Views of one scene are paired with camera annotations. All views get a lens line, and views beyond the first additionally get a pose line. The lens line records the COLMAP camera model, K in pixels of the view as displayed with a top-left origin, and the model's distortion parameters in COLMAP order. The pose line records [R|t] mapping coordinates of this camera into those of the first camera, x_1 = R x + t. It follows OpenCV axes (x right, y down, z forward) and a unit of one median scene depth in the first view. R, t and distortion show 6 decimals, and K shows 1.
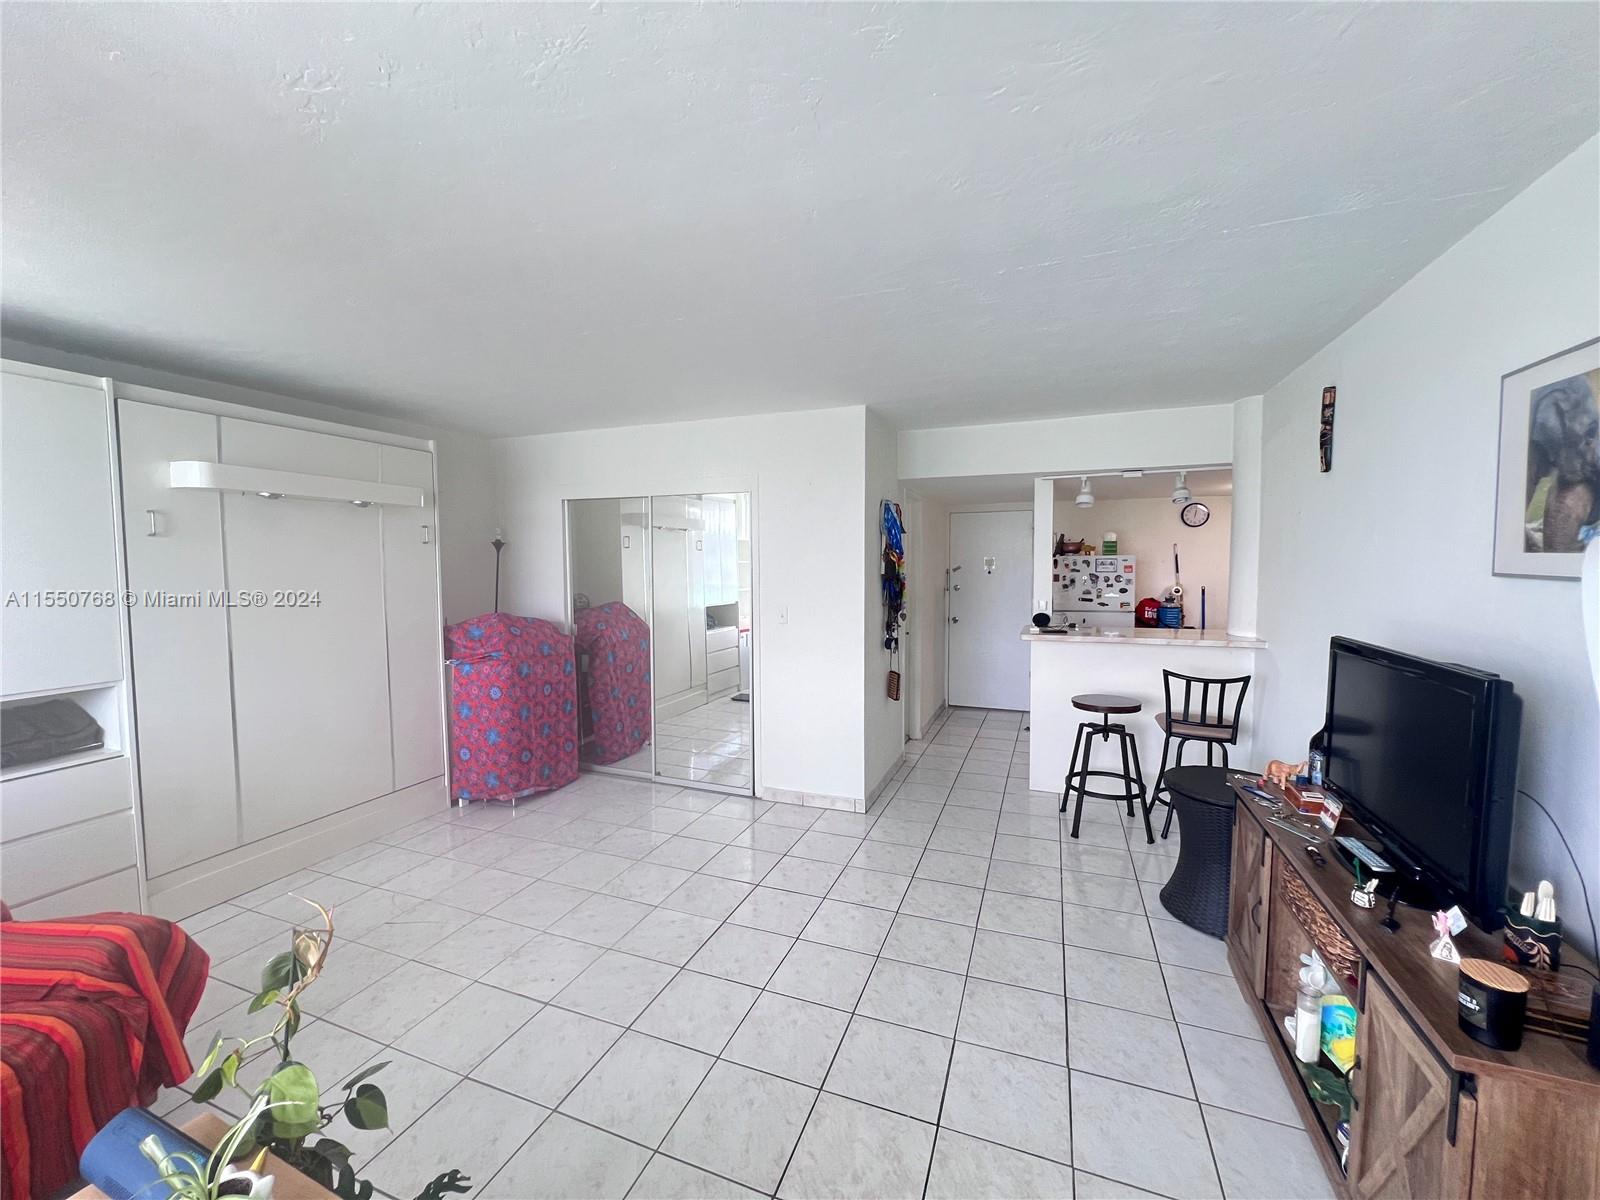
lens RADIAL K [[646.4, 0, 804.8], [0, 646.4, 603.6], [0, 0, 1]] dist [-0.005490, 0.002224]
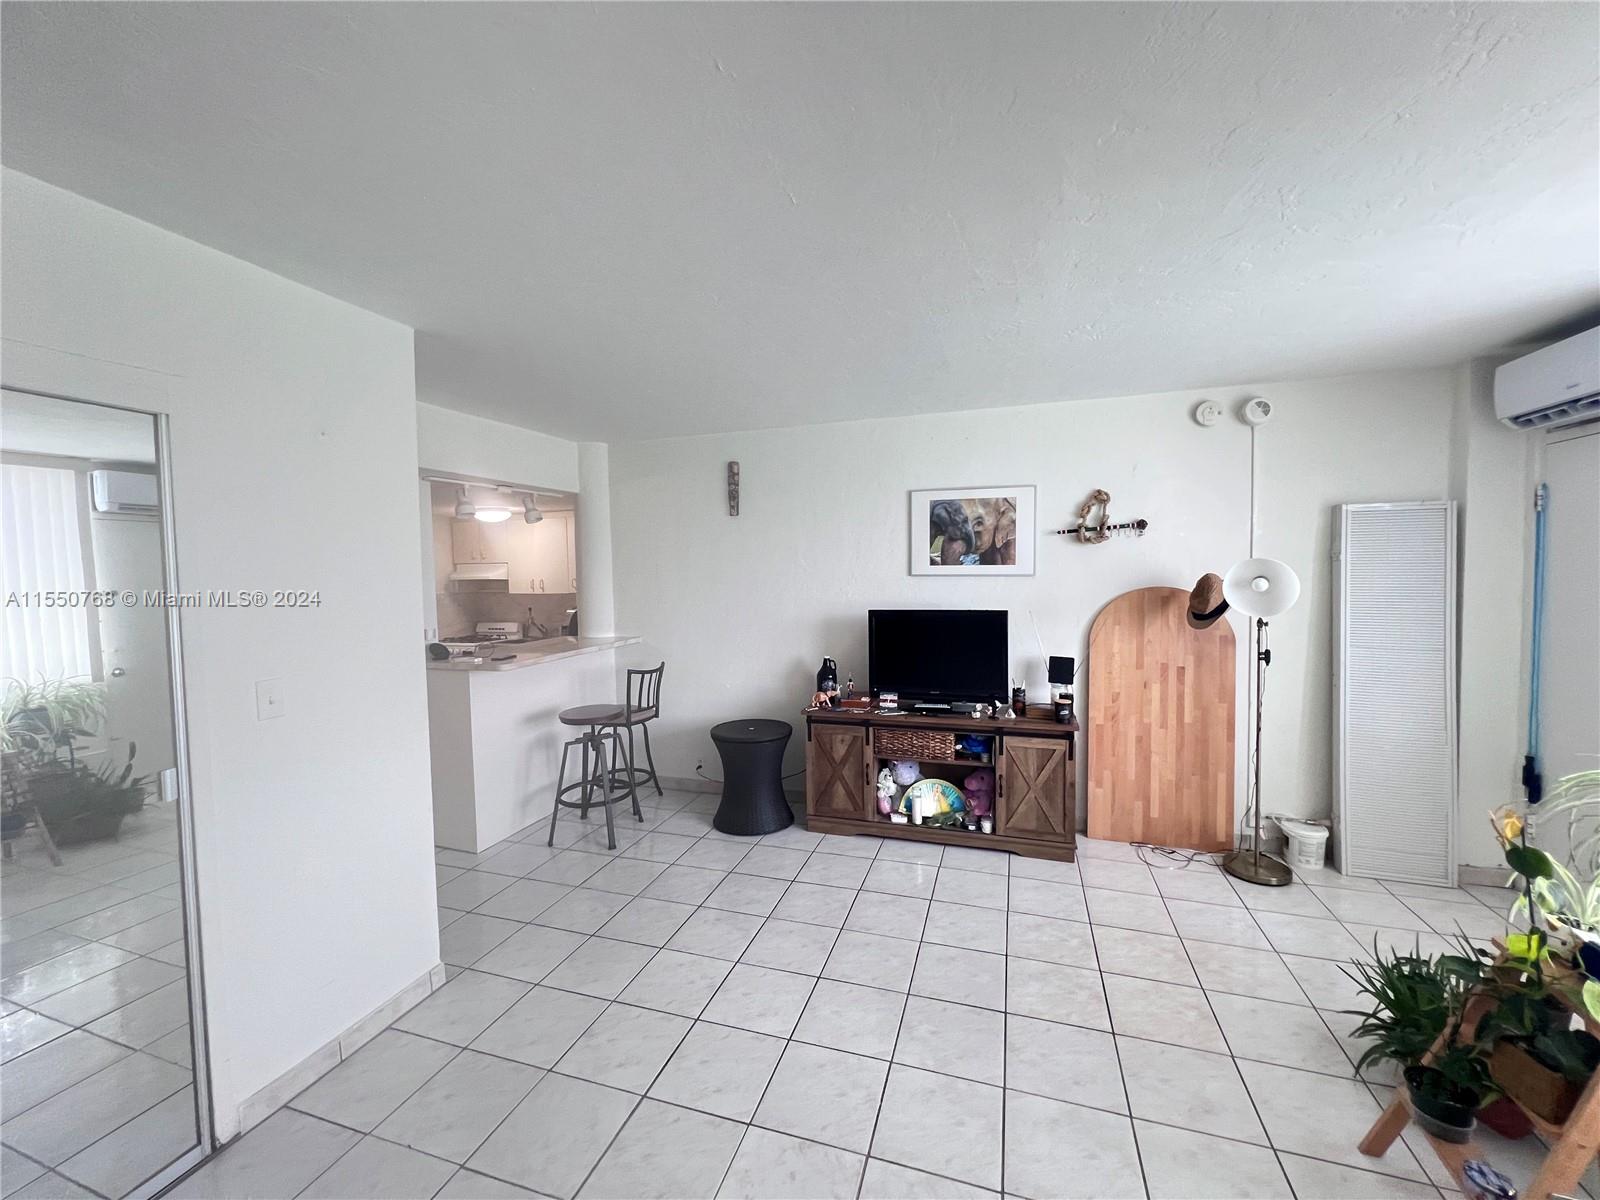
lens RADIAL K [[646.4, 0, 801.6], [0, 646.4, 596.7], [0, 0, 1]] dist [-0.005490, 0.002224]
pose [[-0.057117, -0.036267, 0.997709, -0.506123], [0.085913, 0.995454, 0.041103, -0.039926], [-0.994664, 0.088064, -0.053742, 0.625827]]
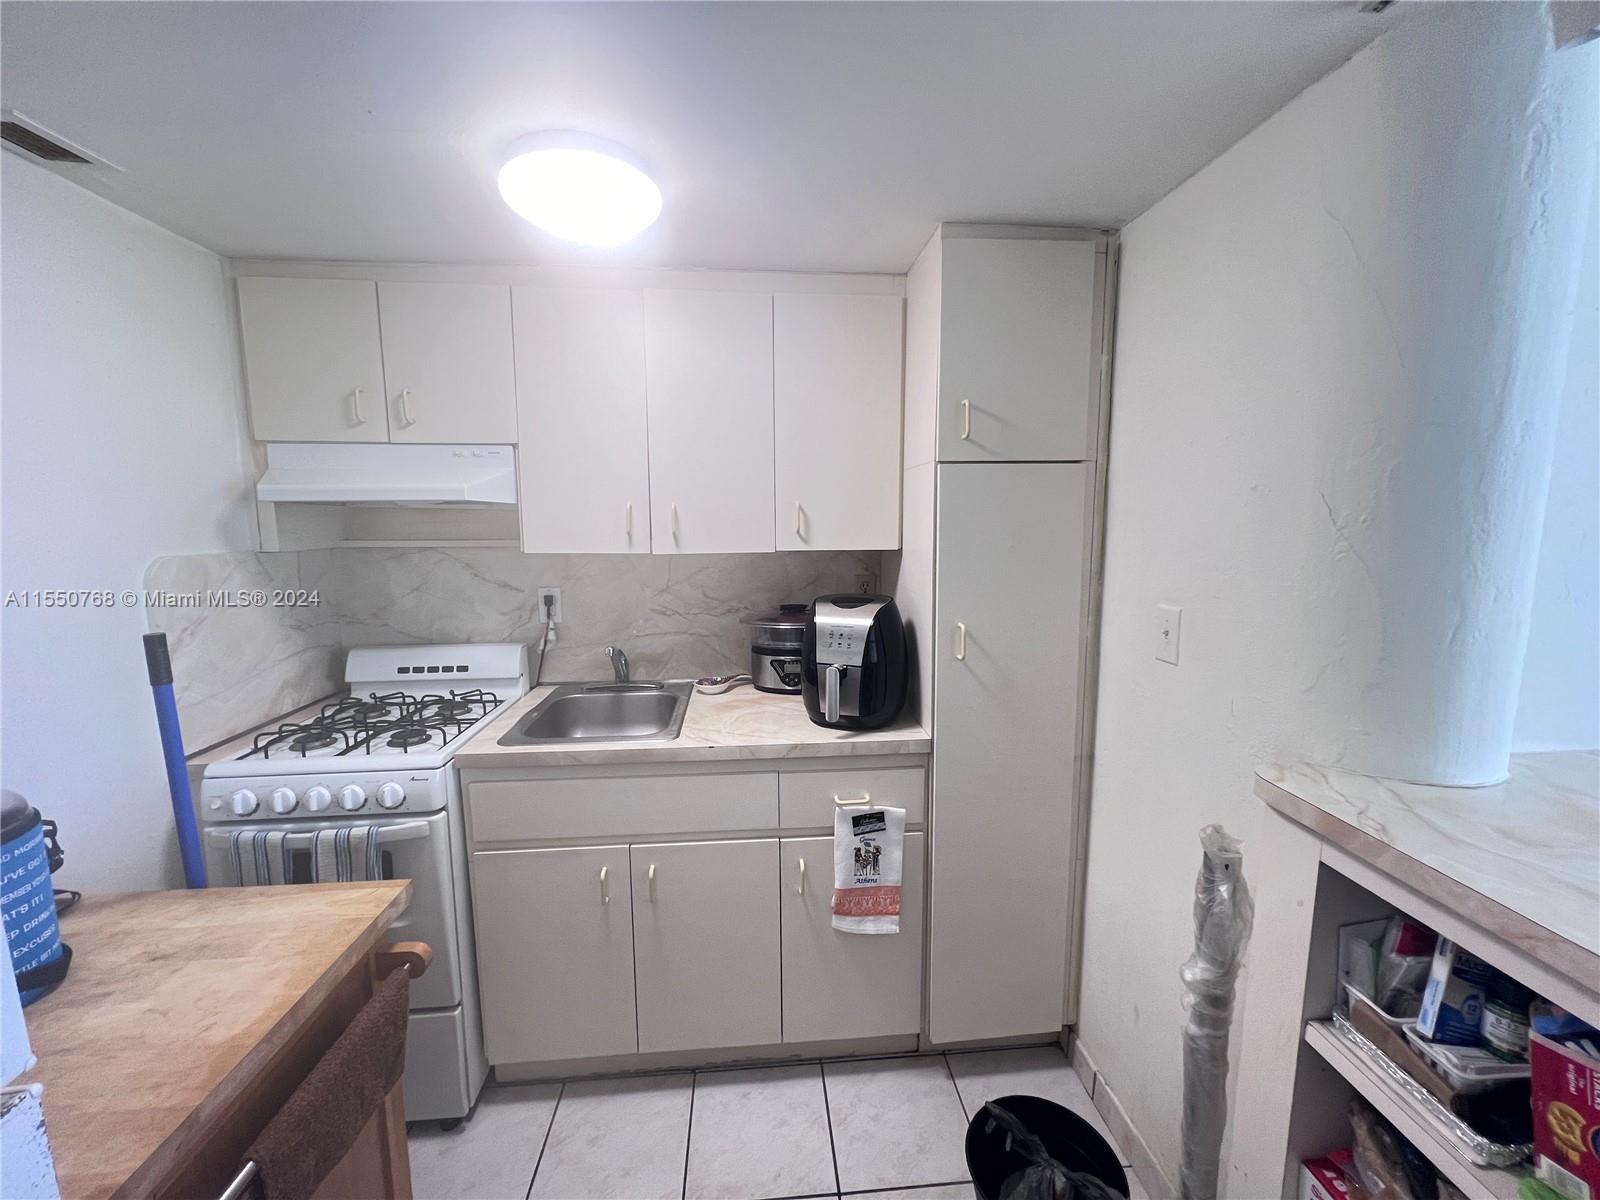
lens RADIAL K [[646.4, 0, 805.7], [0, 646.4, 599.1], [0, 0, 1]] dist [-0.005490, 0.002224]
pose [[-0.445232, -0.112407, 0.888332, 0.521036], [0.063885, 0.985573, 0.156731, -0.068069], [-0.893134, 0.126533, -0.431627, 1.218062]]
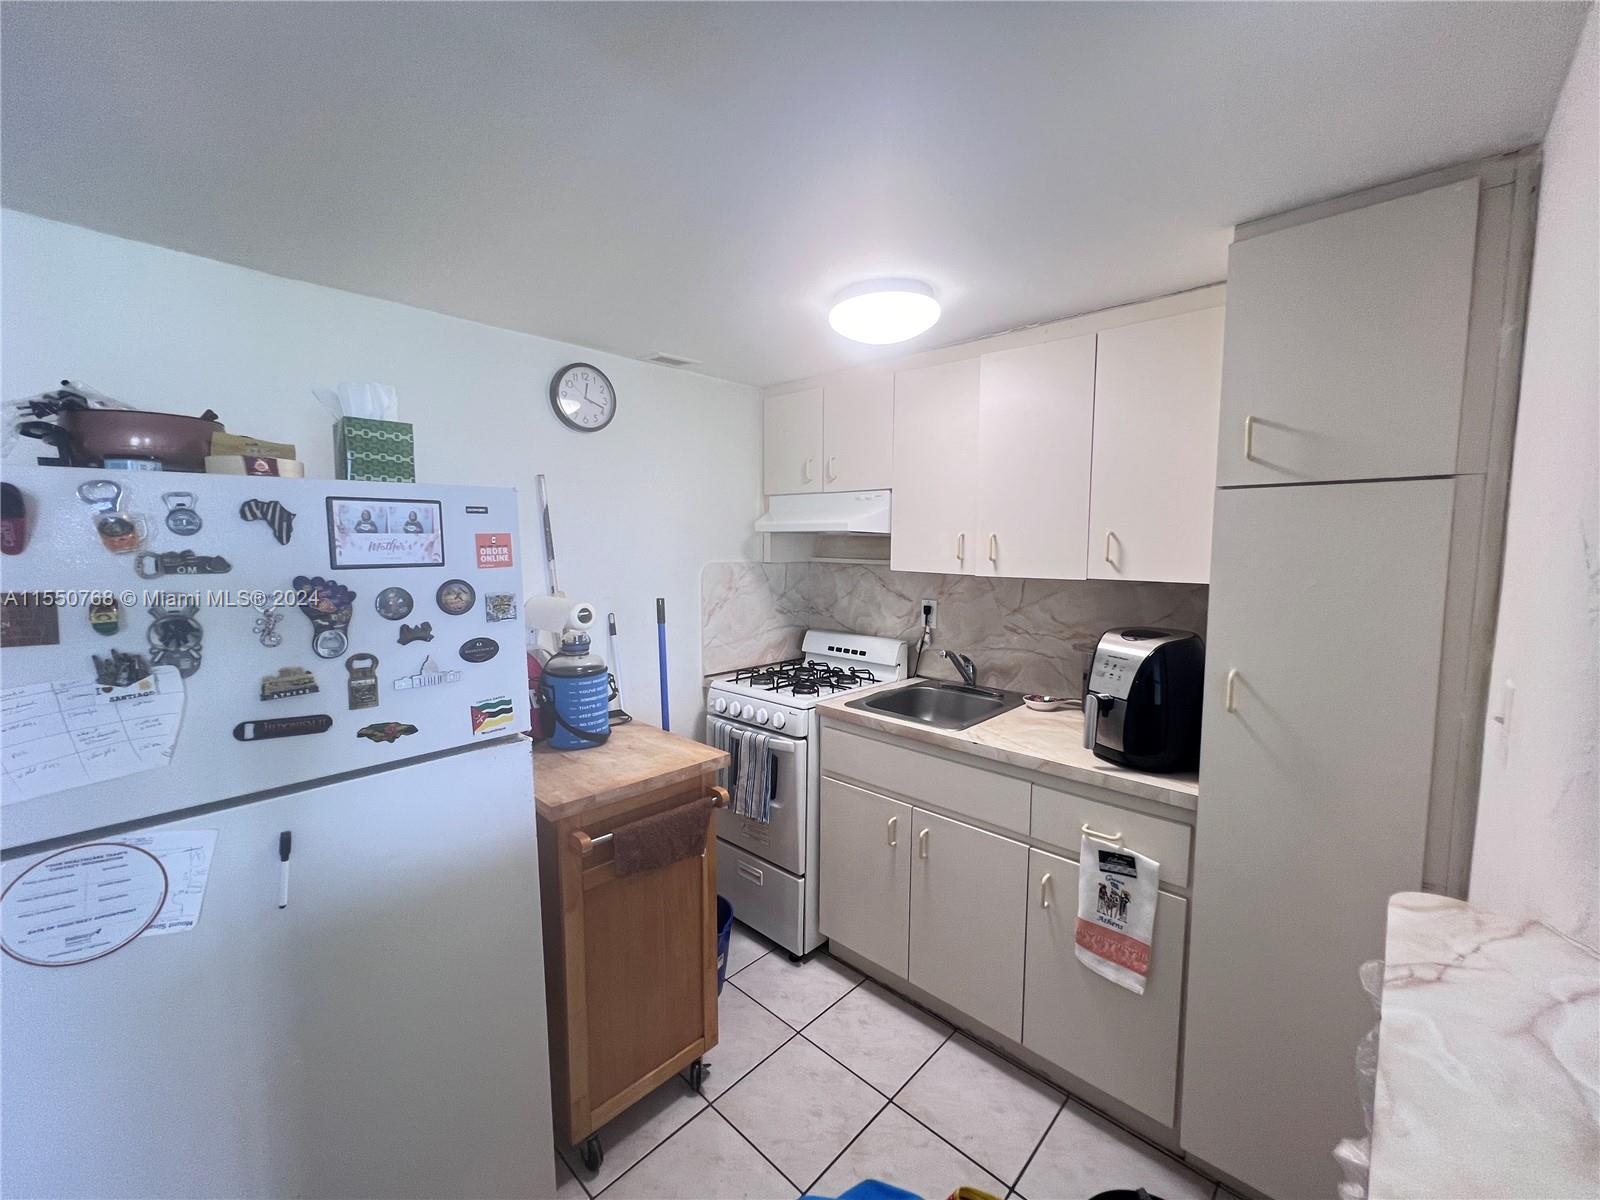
lens RADIAL K [[642.2, 0, 793.9], [0, 642.2, 598.2], [0, 0, 1]] dist [-0.009216, 0.001859]
pose [[0.377345, -0.079108, 0.922688, 0.437089], [0.055064, 0.996499, 0.062917, -0.058969], [-0.924434, 0.027065, 0.380380, 1.067138]]
